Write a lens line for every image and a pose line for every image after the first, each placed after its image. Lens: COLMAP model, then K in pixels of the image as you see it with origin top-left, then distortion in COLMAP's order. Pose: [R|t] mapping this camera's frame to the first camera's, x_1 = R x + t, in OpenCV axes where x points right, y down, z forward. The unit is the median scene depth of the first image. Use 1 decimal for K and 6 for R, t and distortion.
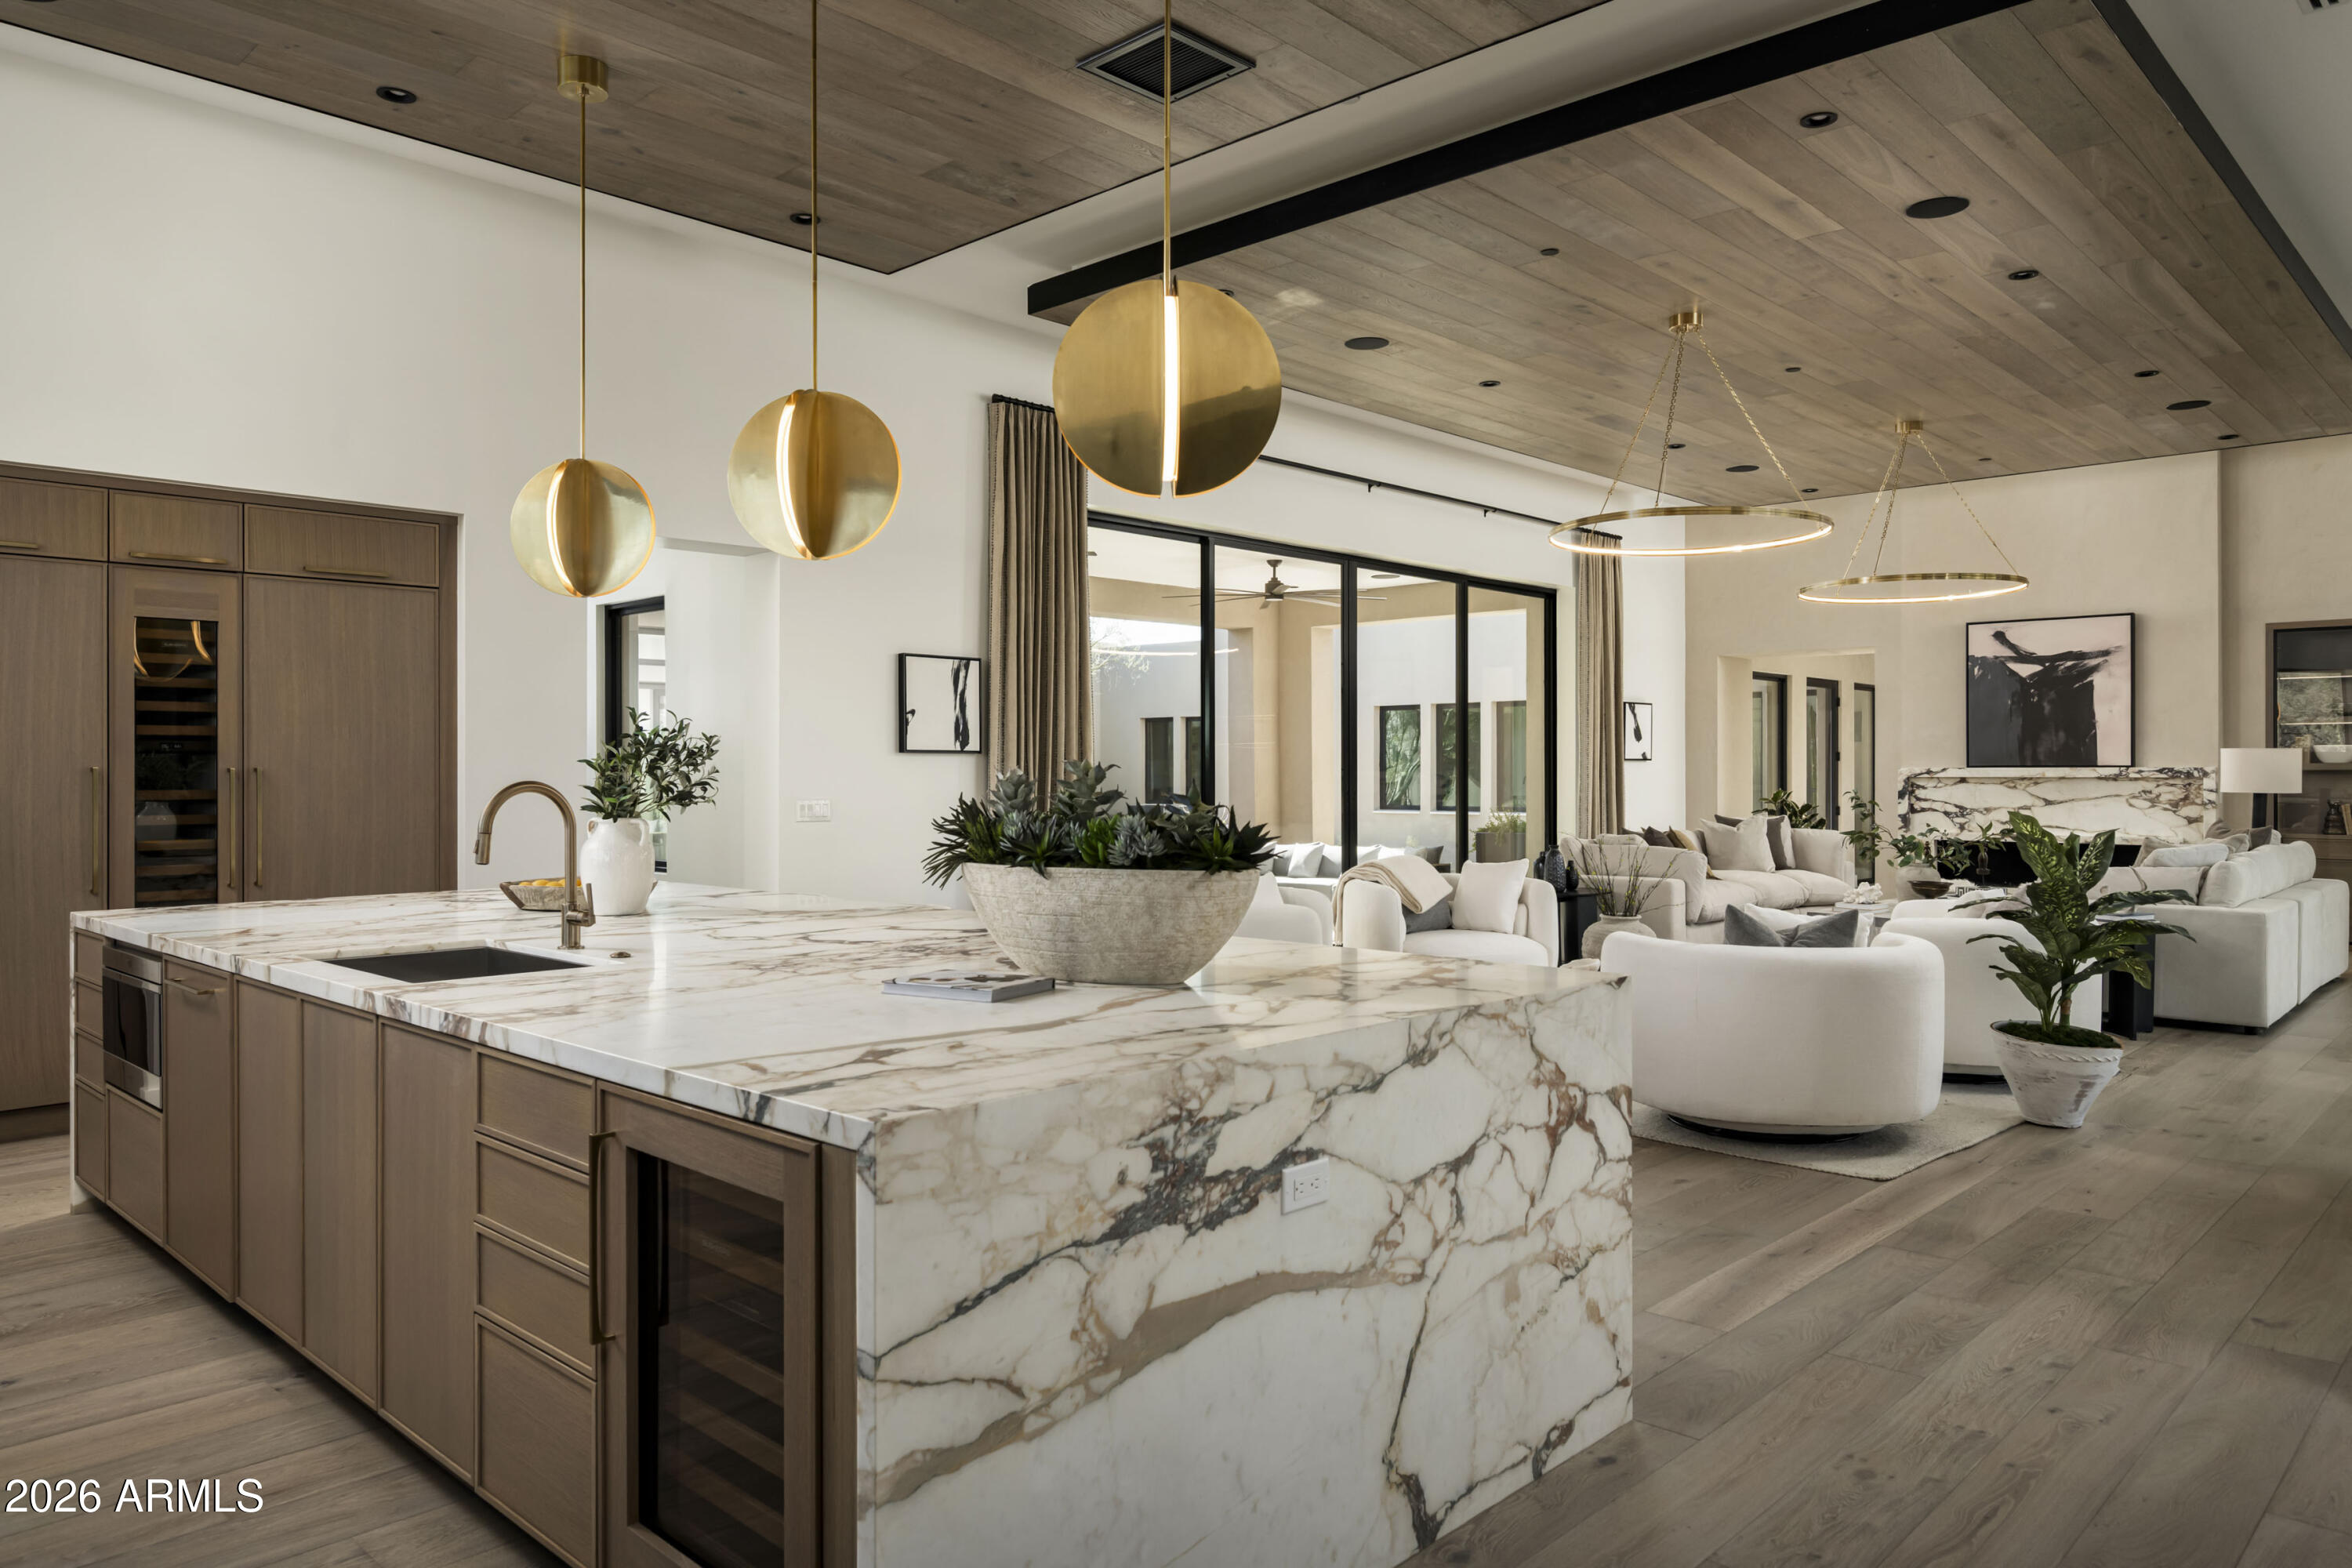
lens RADIAL K [[1543.9, 0, 1180.3], [0, 1543.9, 770.7], [0, 0, 1]] dist [0.001241, 0.001815]
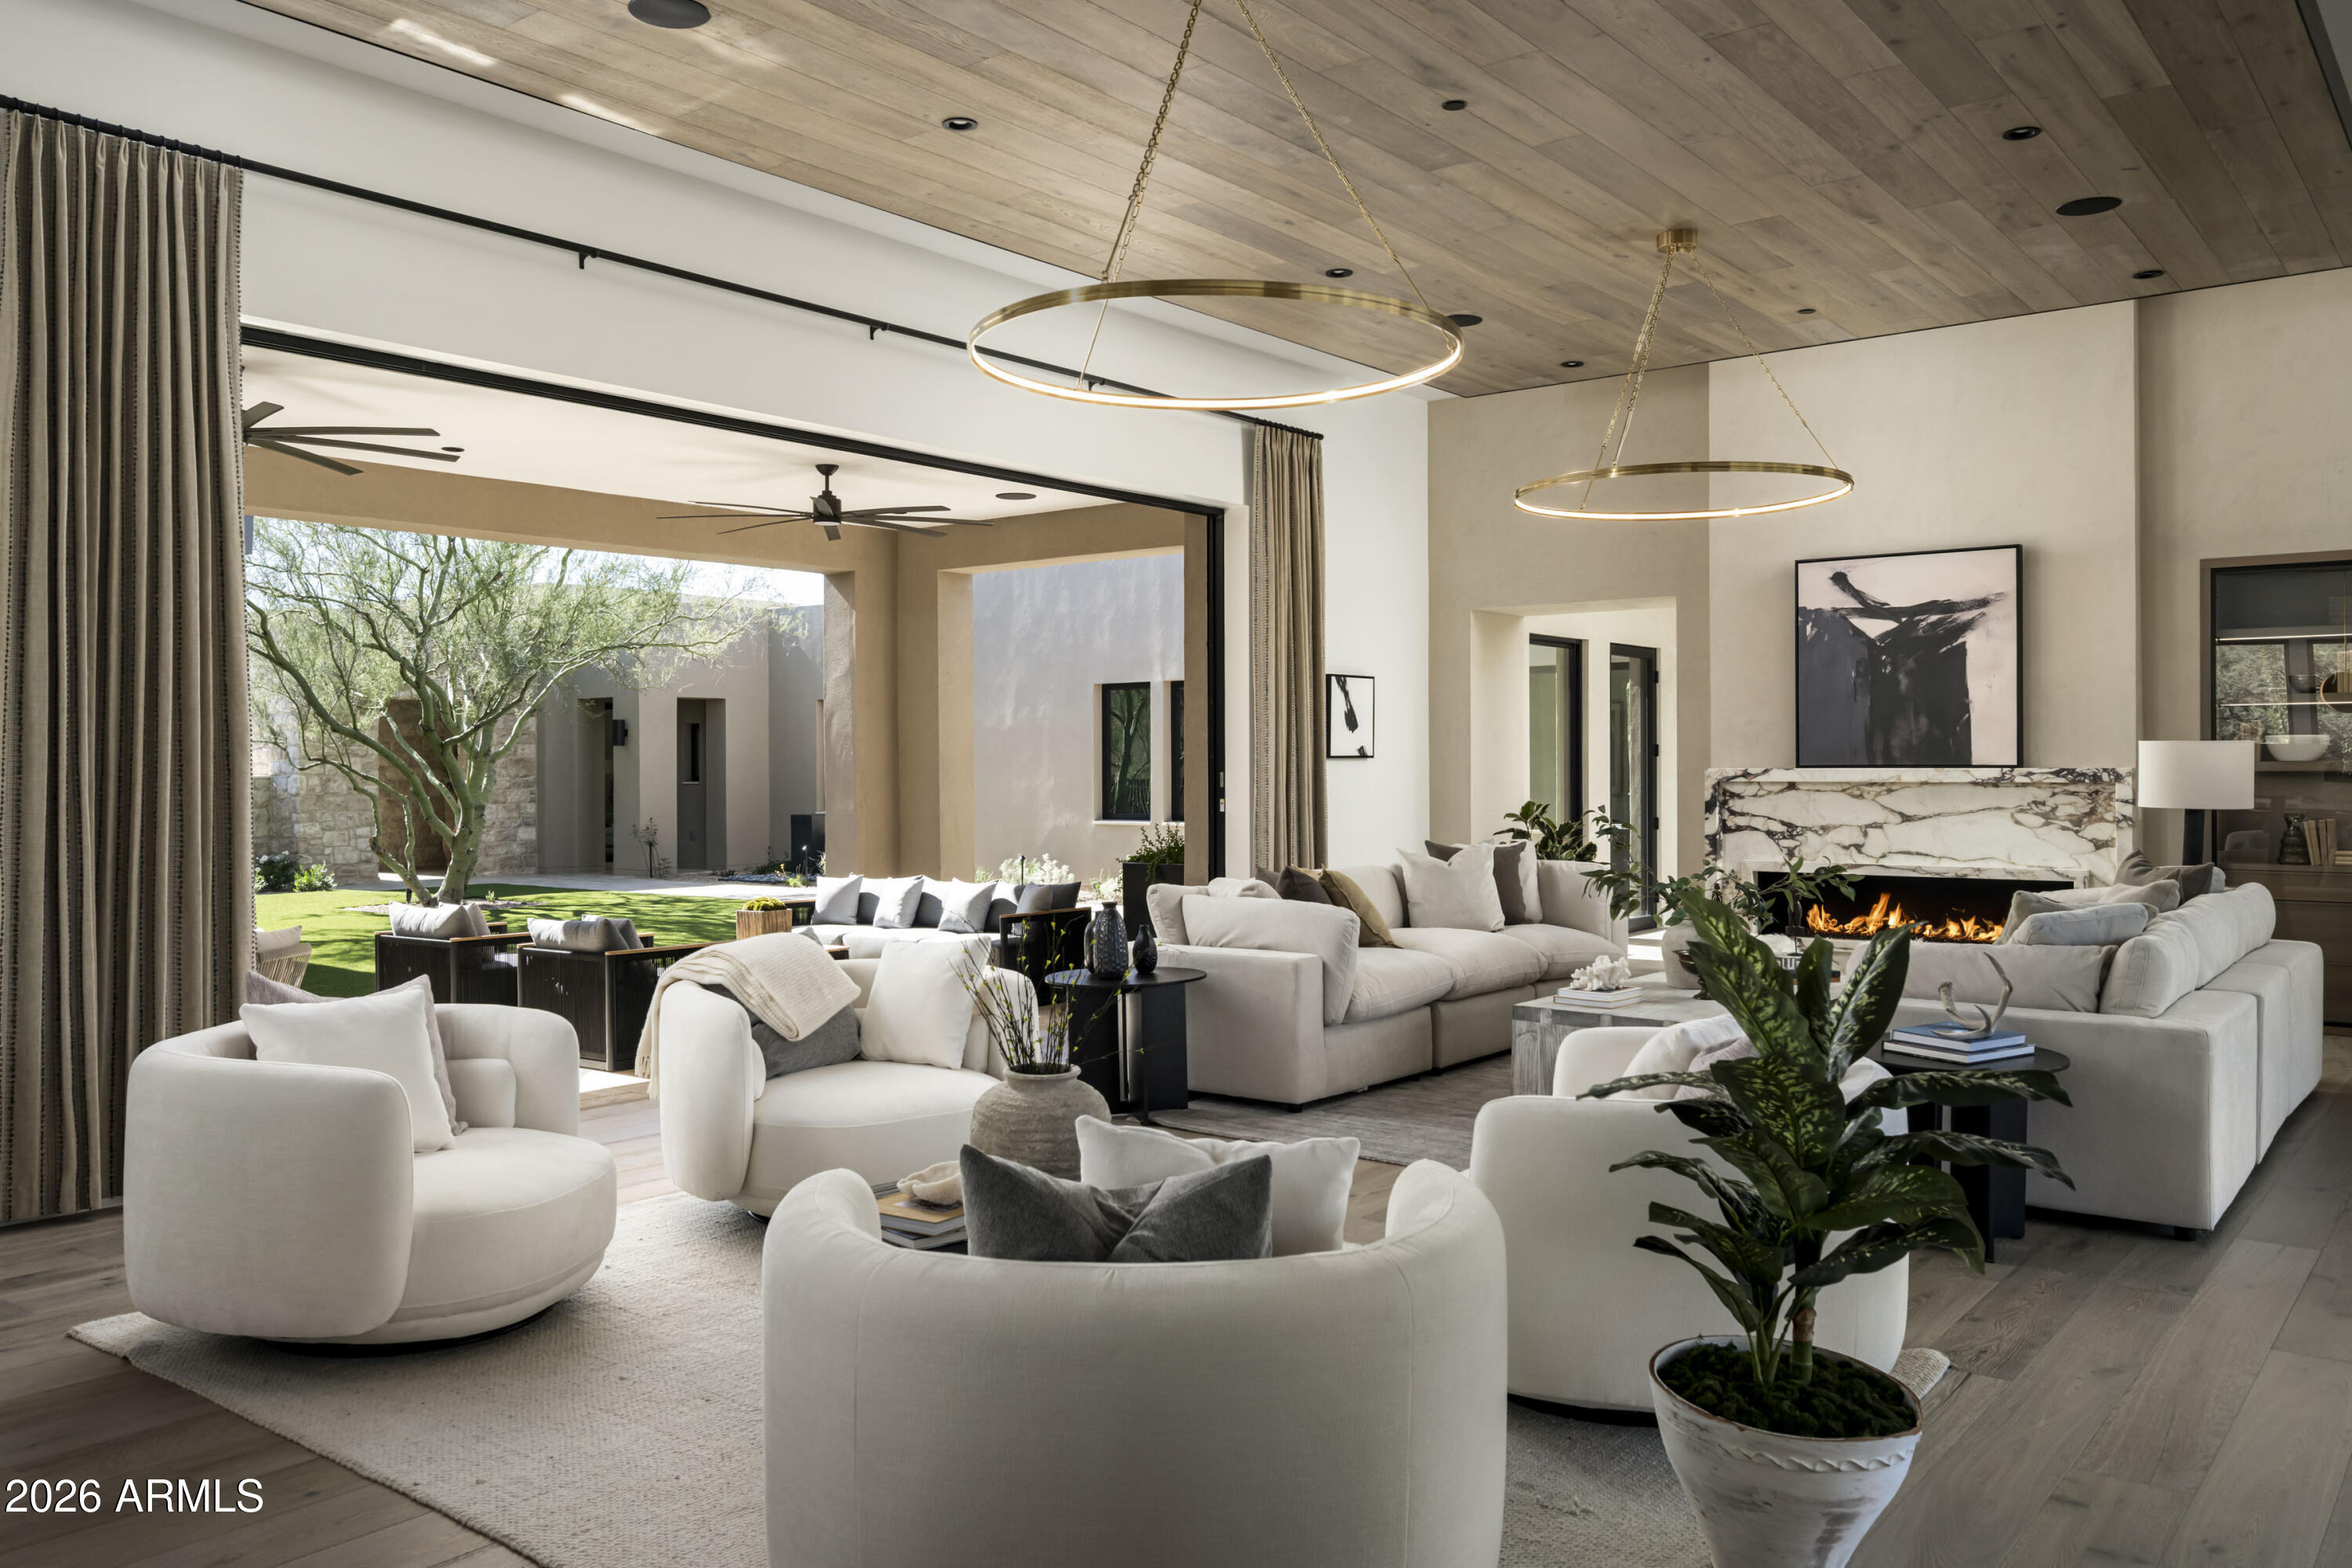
lens RADIAL K [[1785.4, 0, 1165.3], [0, 1785.4, 768.5], [0, 0, 1]] dist [-0.003607, 0.001392]
pose [[0.995899, -0.002928, 0.090423, 0.316975], [0.002676, 0.999992, 0.002910, -0.010170], [-0.090431, -0.002656, 0.995899, 0.463780]]
